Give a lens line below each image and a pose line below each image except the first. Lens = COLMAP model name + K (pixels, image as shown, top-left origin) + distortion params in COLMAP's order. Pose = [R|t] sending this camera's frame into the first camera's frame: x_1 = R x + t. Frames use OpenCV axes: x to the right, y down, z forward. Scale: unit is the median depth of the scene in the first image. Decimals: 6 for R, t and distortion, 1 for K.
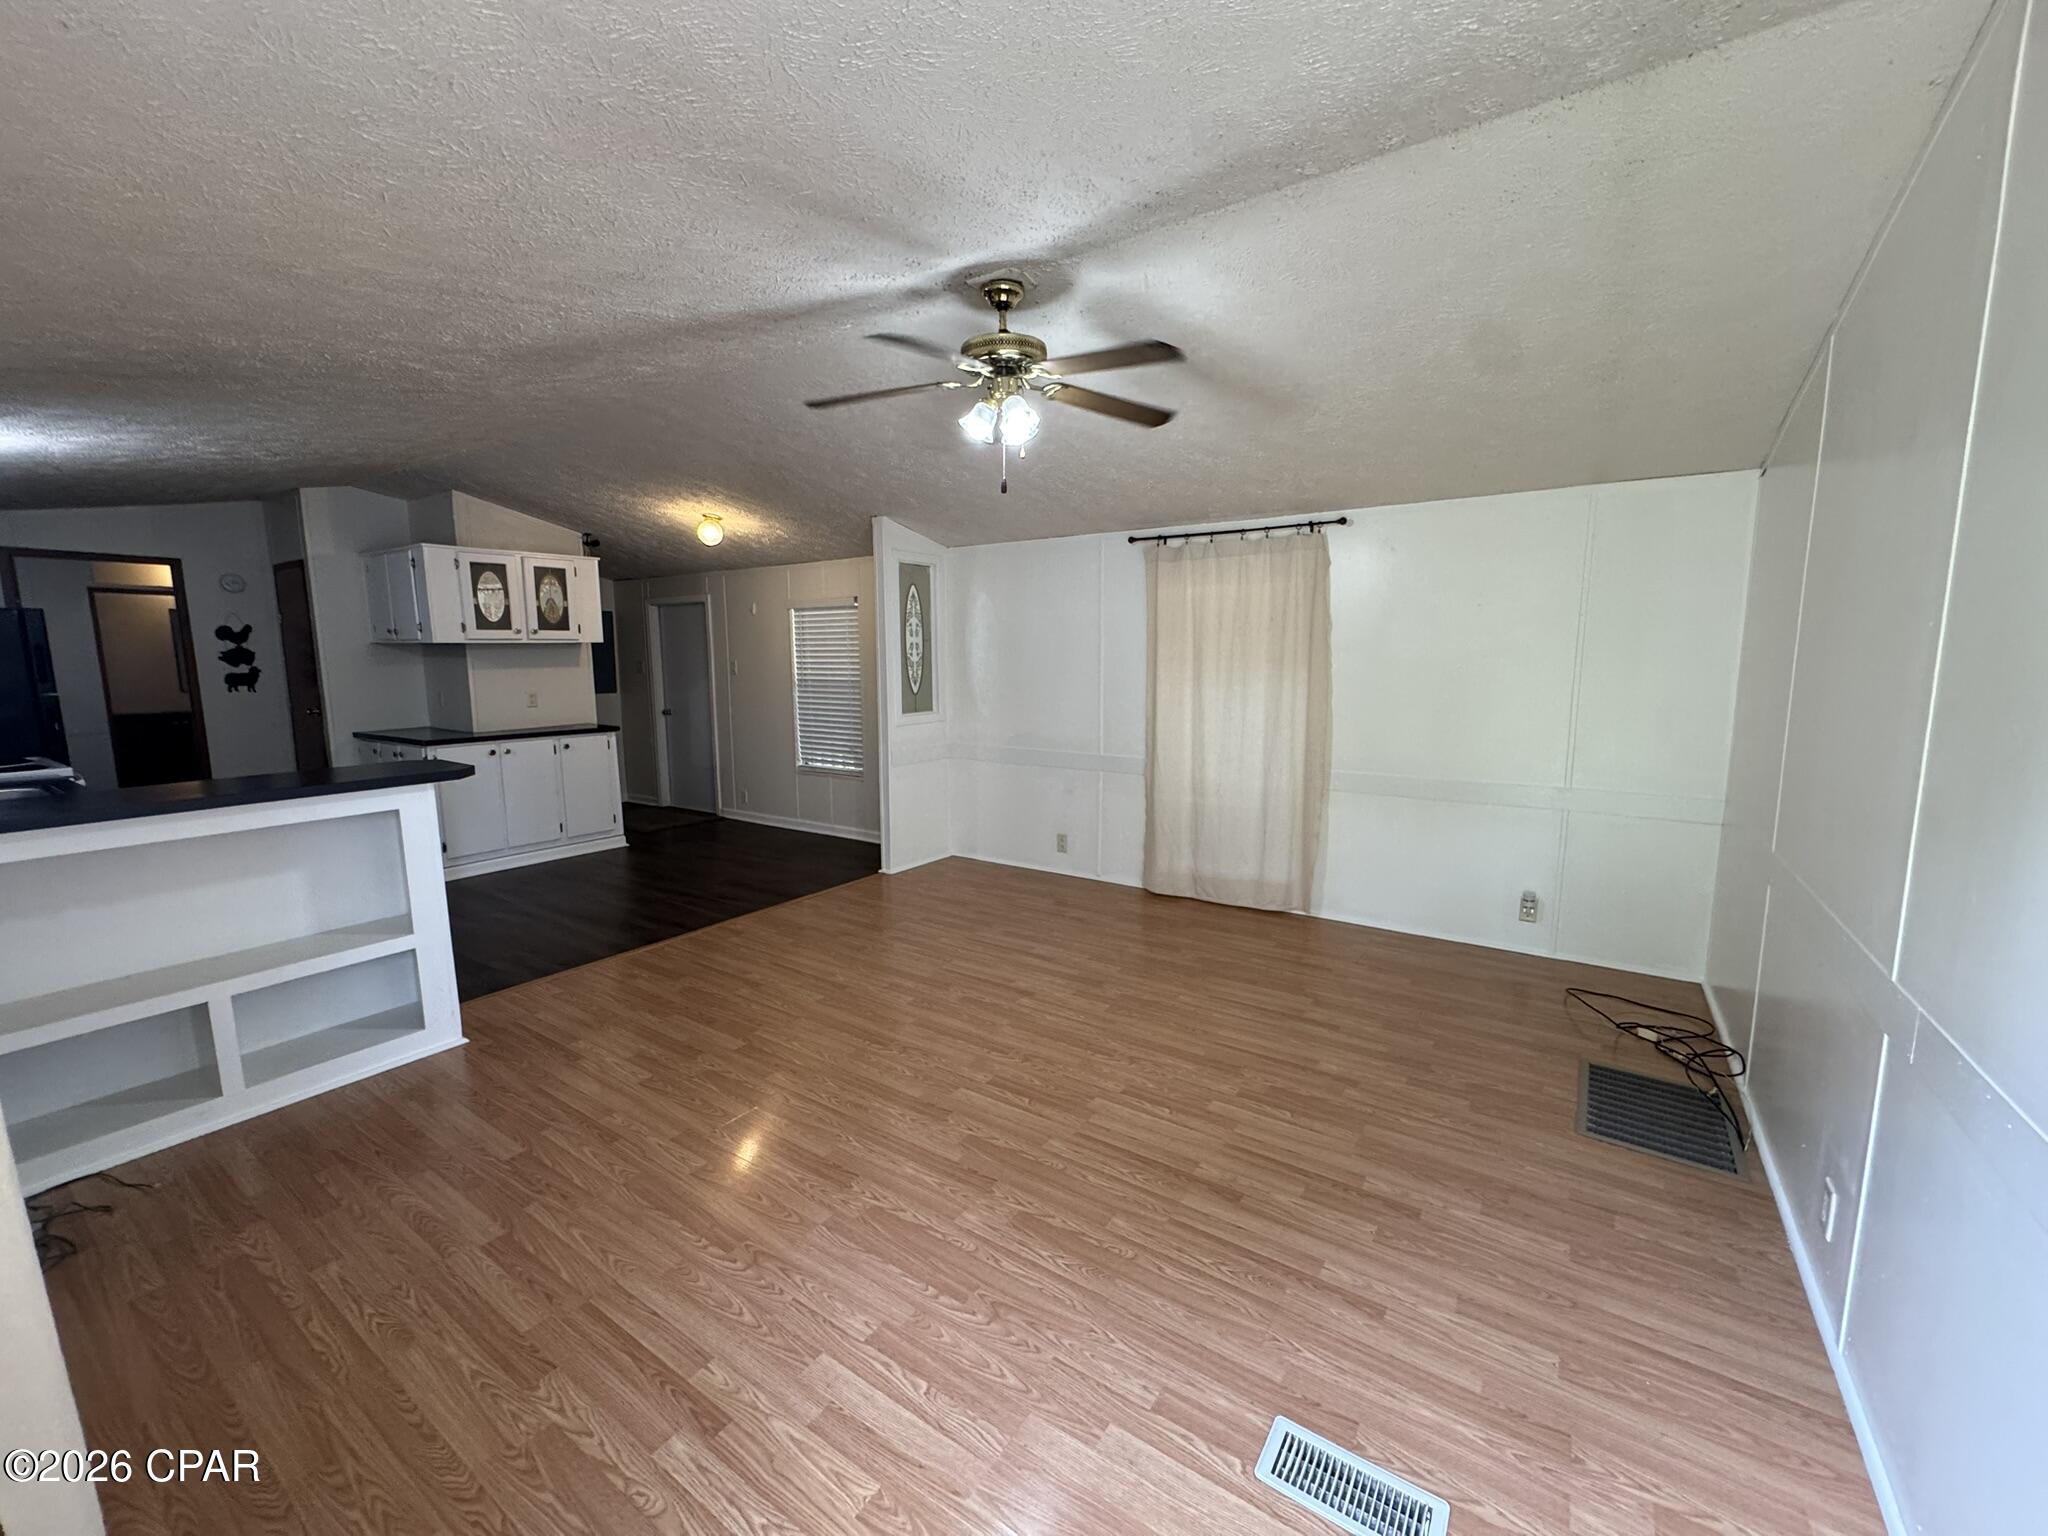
lens RADIAL K [[812.6, 0, 1020.2], [0, 812.6, 768.3], [0, 0, 1]] dist [-0.002592, -0.000427]
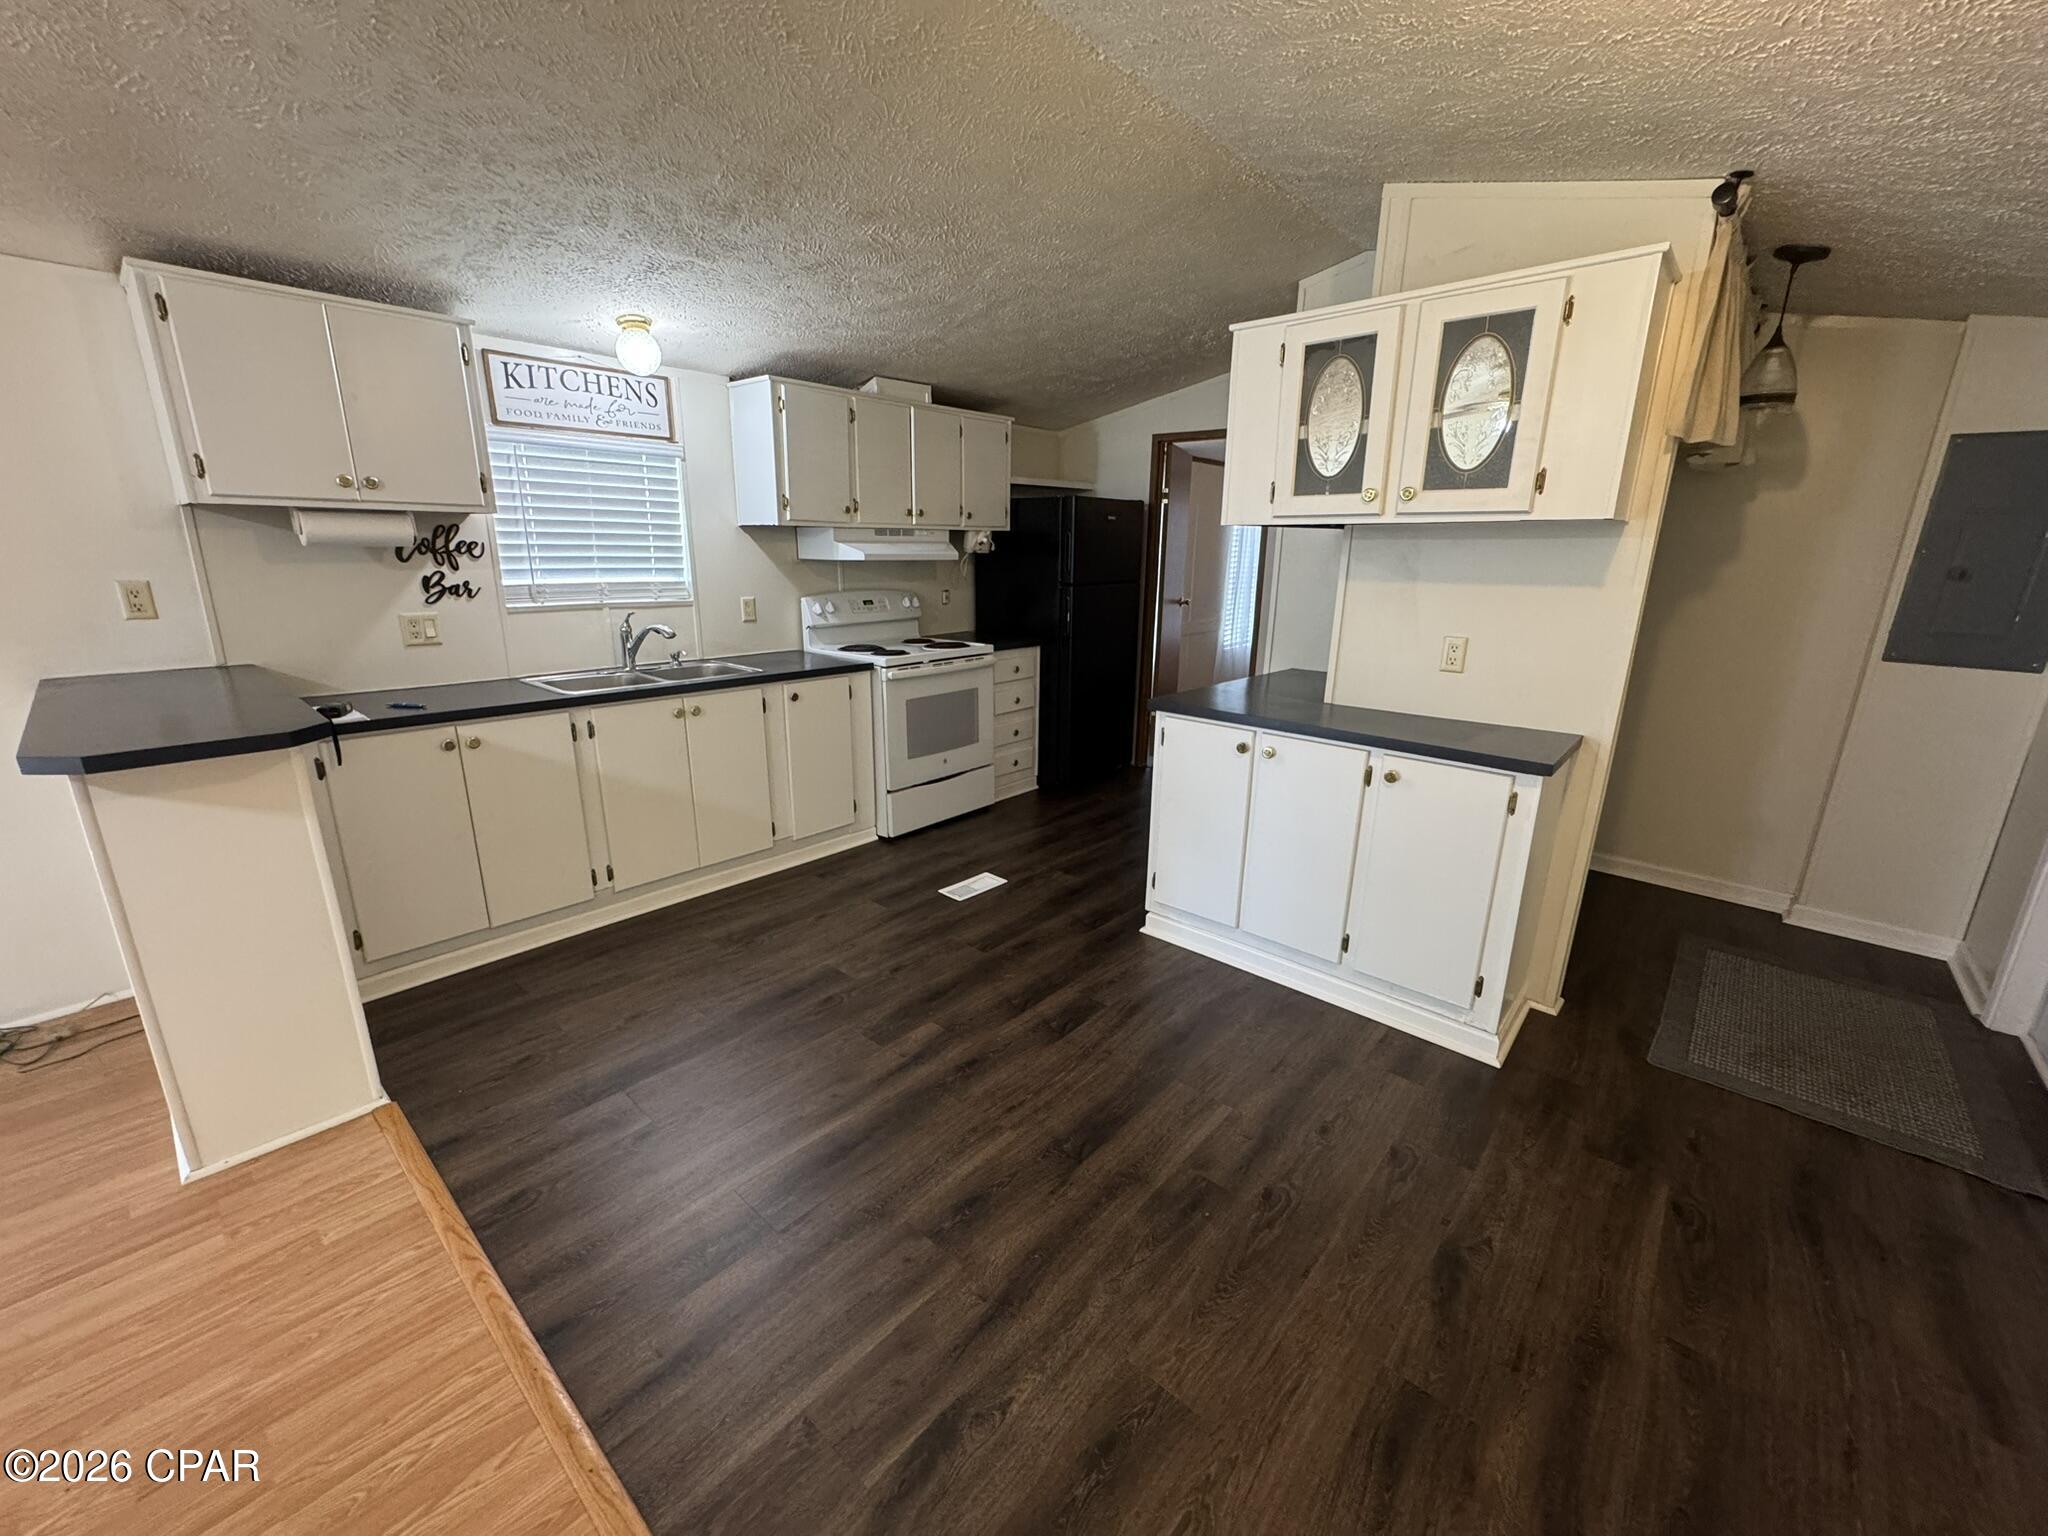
lens RADIAL K [[812.6, 0, 1020.2], [0, 812.6, 768.3], [0, 0, 1]] dist [-0.002592, -0.000427]
pose [[-0.135332, 0.267968, -0.953876, -0.138794], [-0.151889, 0.945742, 0.287232, -0.125824], [0.979089, 0.183755, -0.087288, 0.870930]]
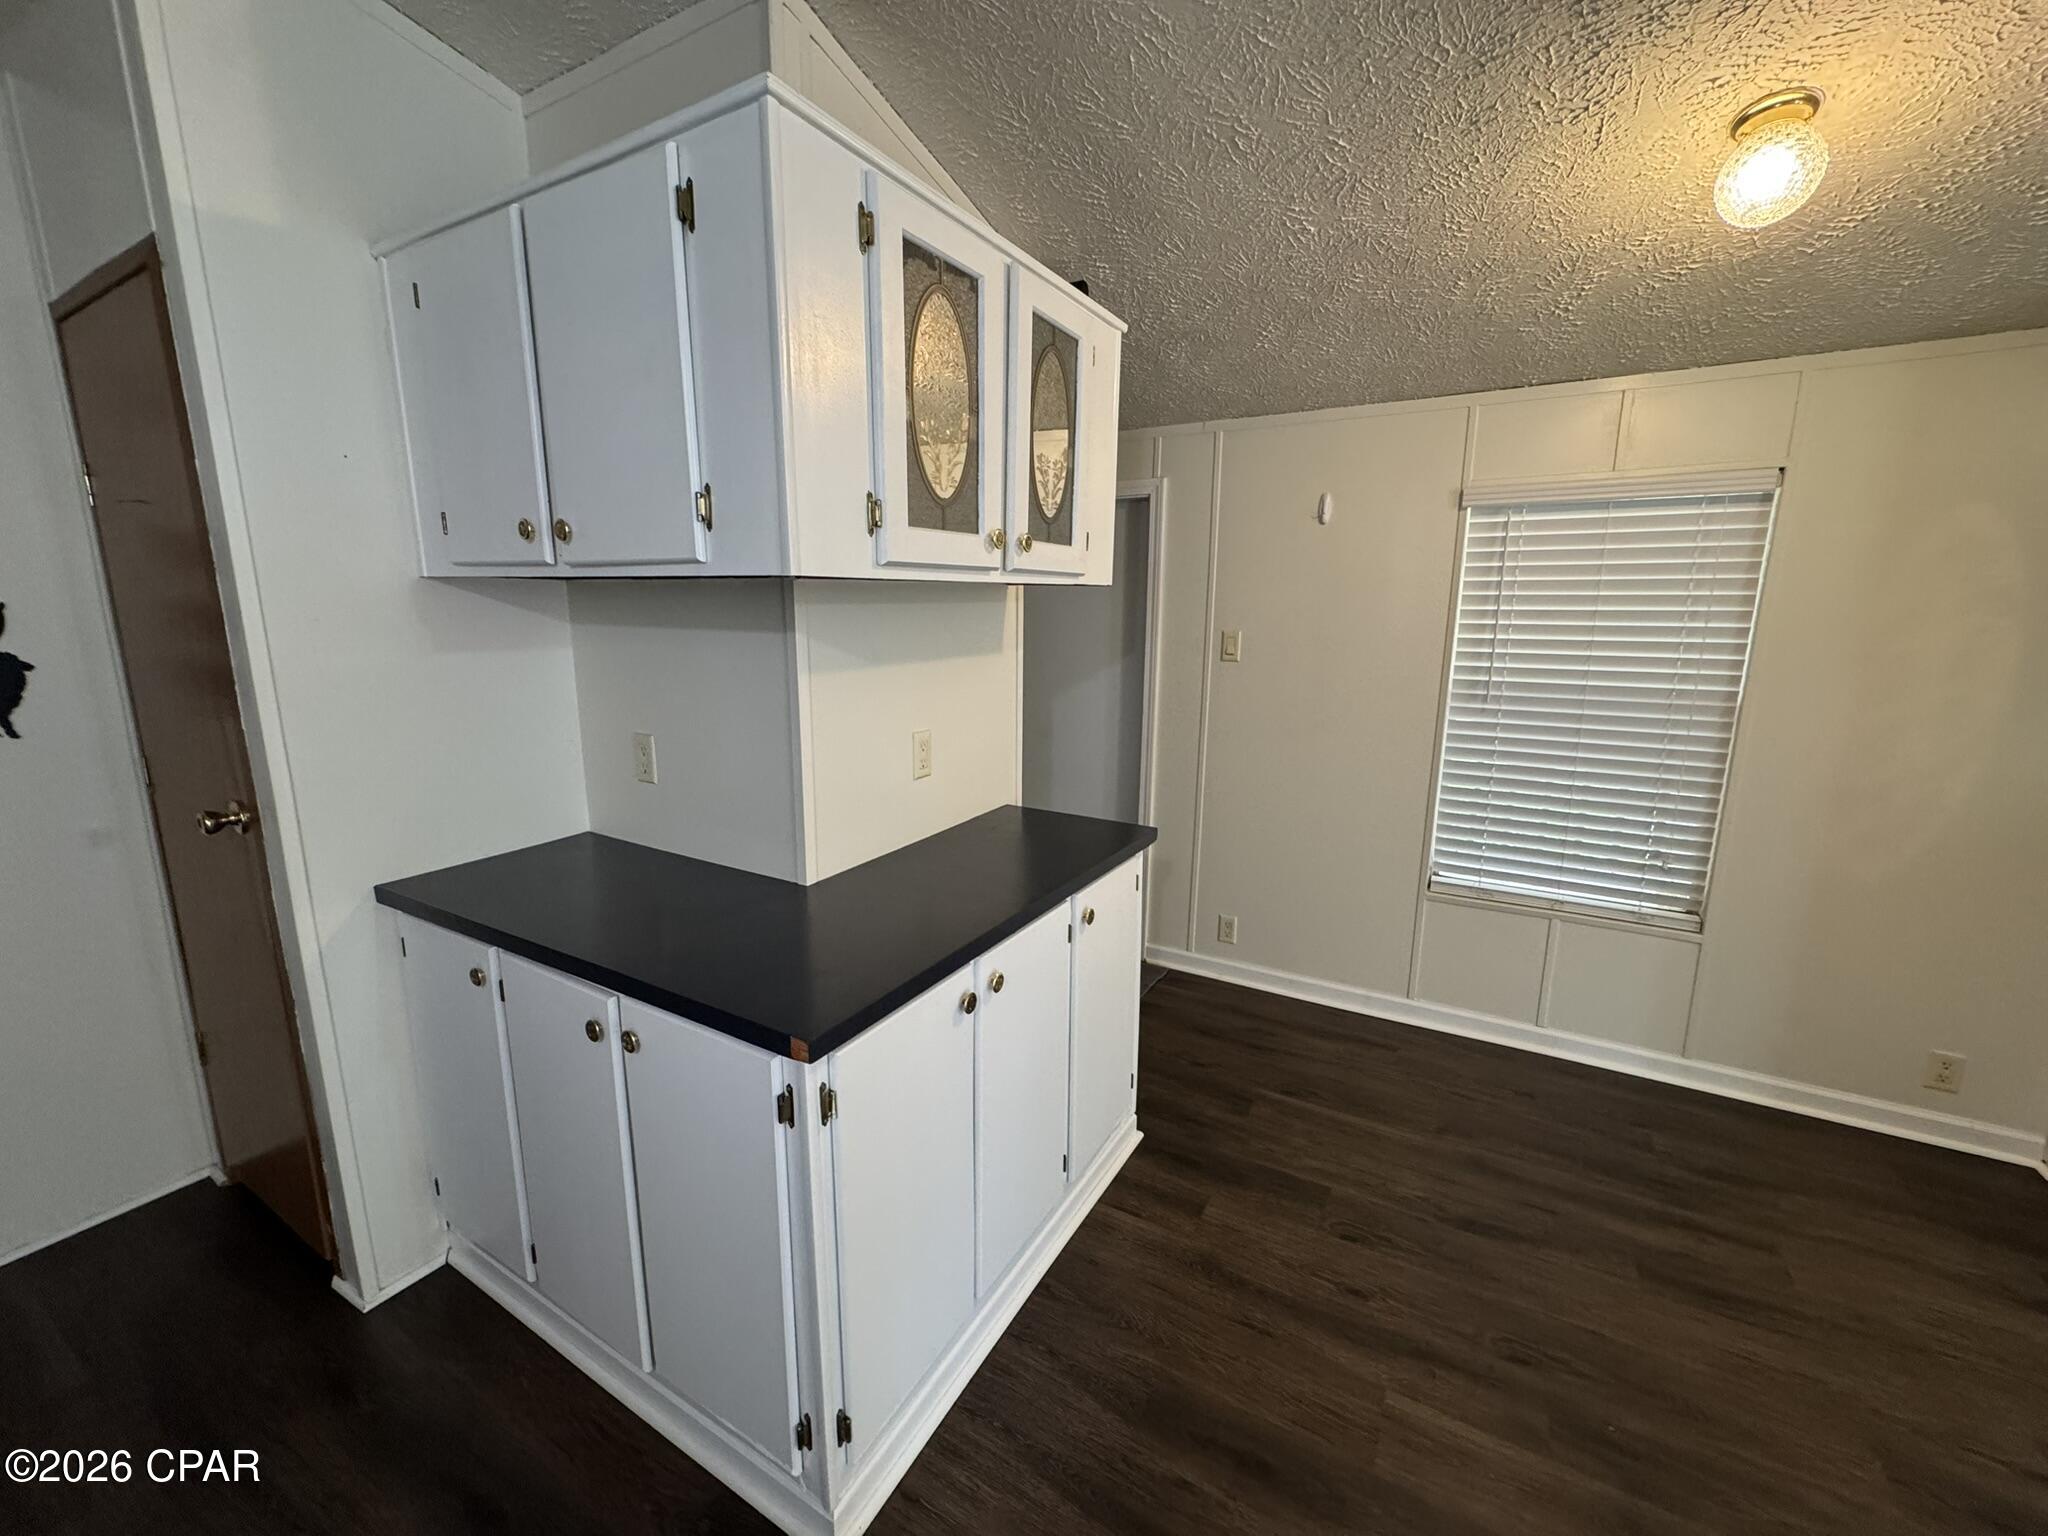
lens RADIAL K [[821.3, 0, 1016.5], [0, 821.3, 770.7], [0, 0, 1]] dist [-0.001046, -0.000213]
pose [[0.998037, -0.001894, 0.062604, -0.621428], [-0.001978, 0.998092, 0.061720, -0.106244], [-0.062601, -0.061723, 0.996128, 0.706601]]
